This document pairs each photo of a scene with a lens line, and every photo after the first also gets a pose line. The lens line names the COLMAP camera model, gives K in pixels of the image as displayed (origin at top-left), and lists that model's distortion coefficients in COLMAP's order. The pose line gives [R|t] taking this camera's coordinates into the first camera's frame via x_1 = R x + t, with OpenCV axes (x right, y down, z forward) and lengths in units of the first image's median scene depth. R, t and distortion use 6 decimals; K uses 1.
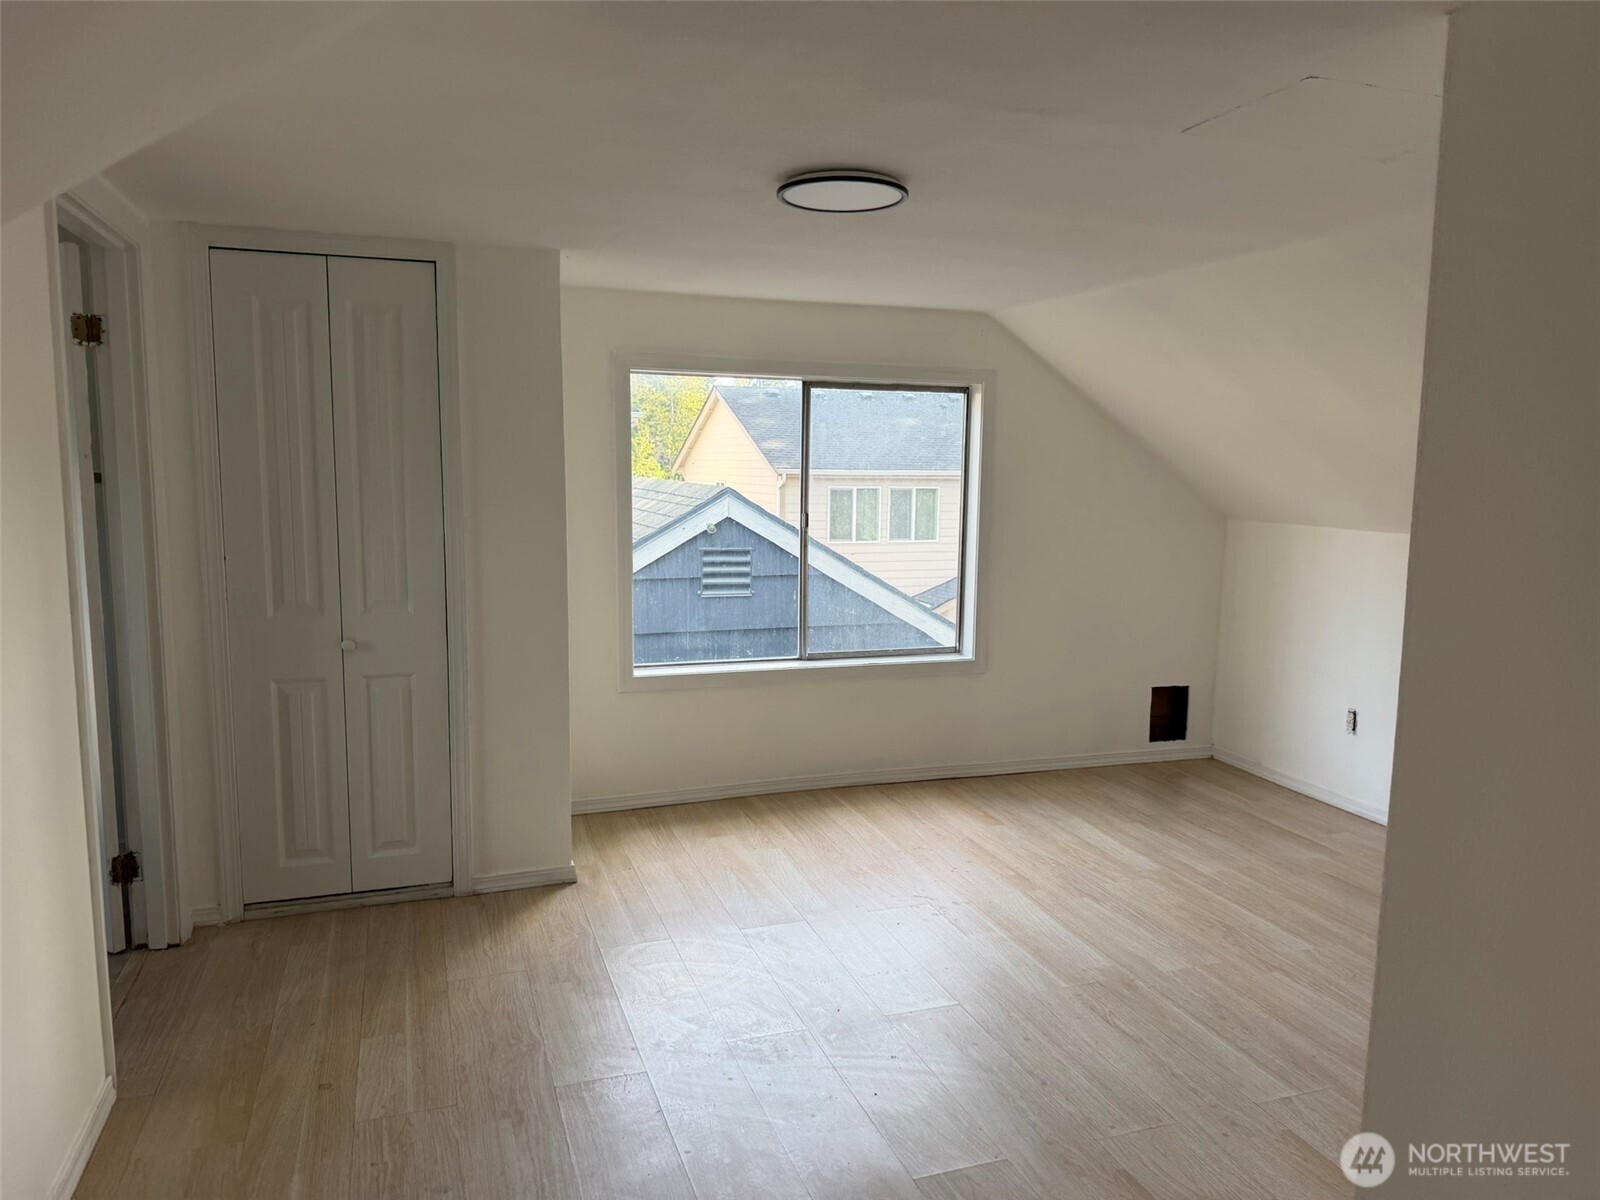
lens RADIAL K [[1113.7, 0, 800.0], [0, 1113.7, 600.0], [0, 0, 1]] dist [-0.002010, -0.005927]
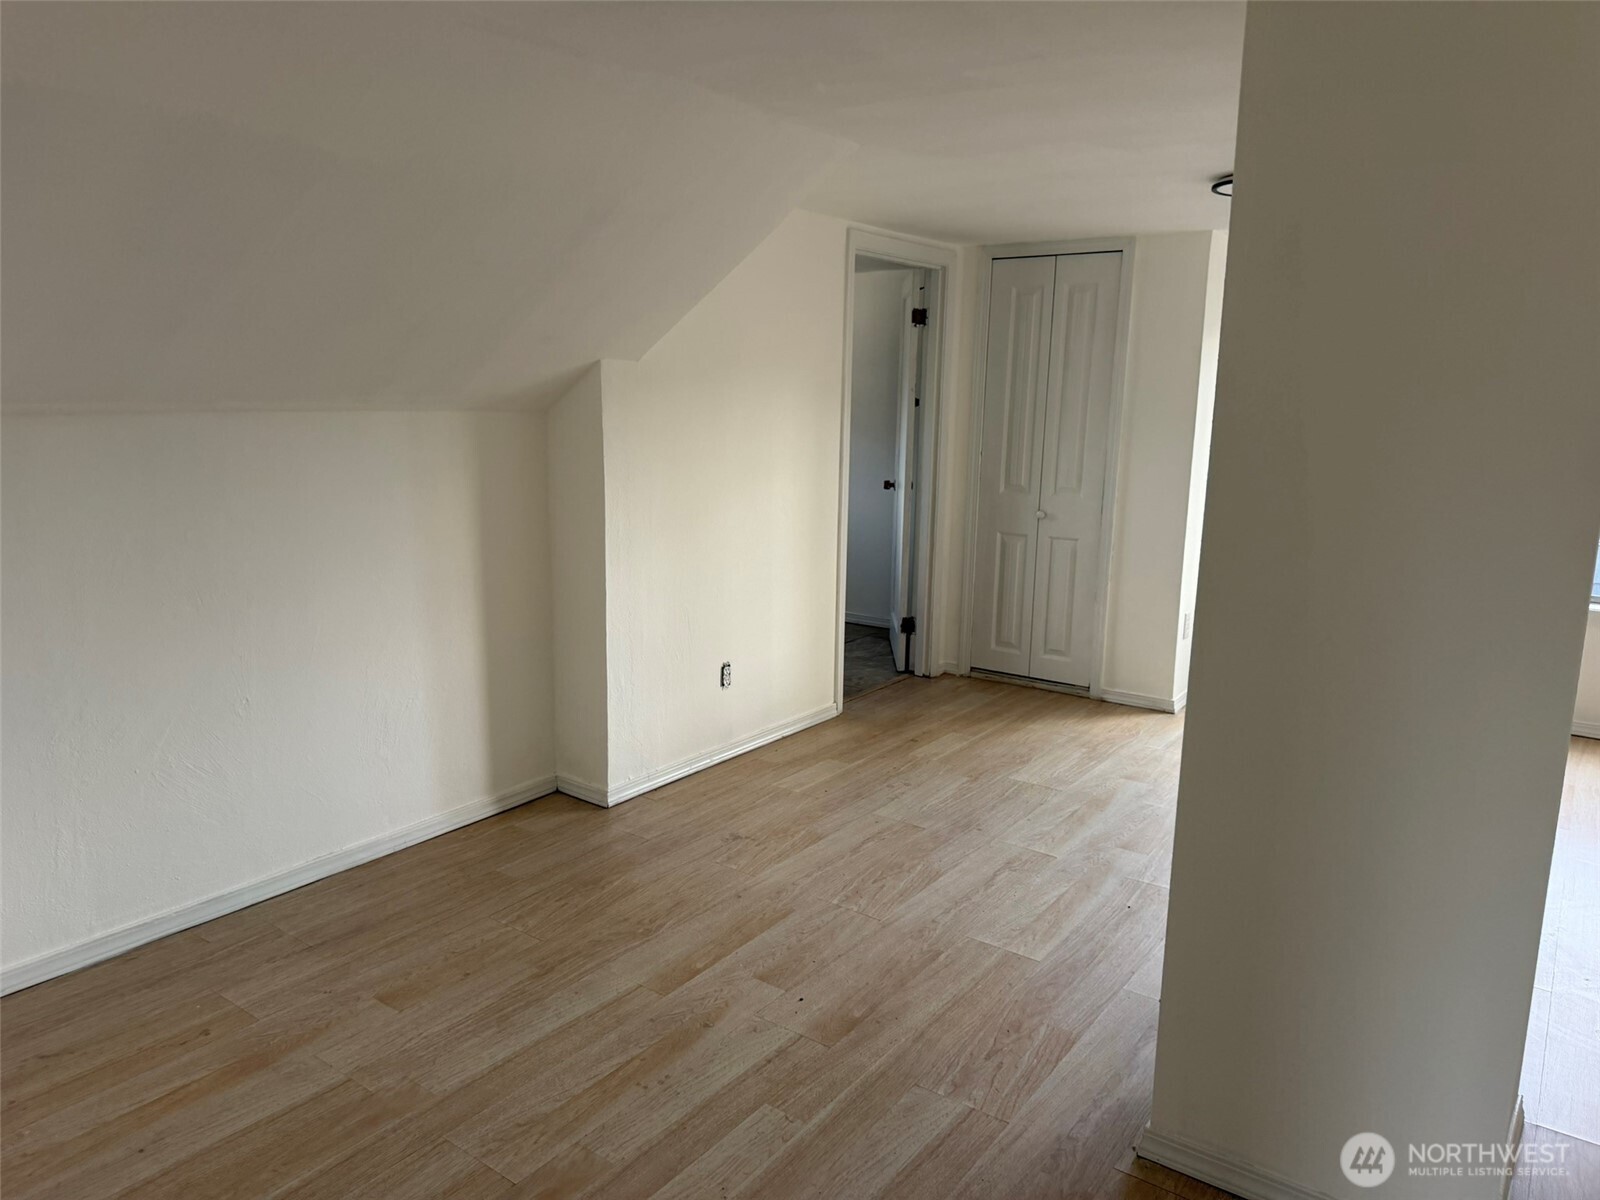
lens RADIAL K [[1080.6, 0, 800.0], [0, 1080.6, 600.0], [0, 0, 1]] dist [0.006925, -0.000357]
pose [[0.572600, 0.151320, -0.805749, 0.627753], [-0.107297, 0.988197, 0.109333, 0.030338], [0.812783, 0.023850, 0.582078, -0.130496]]
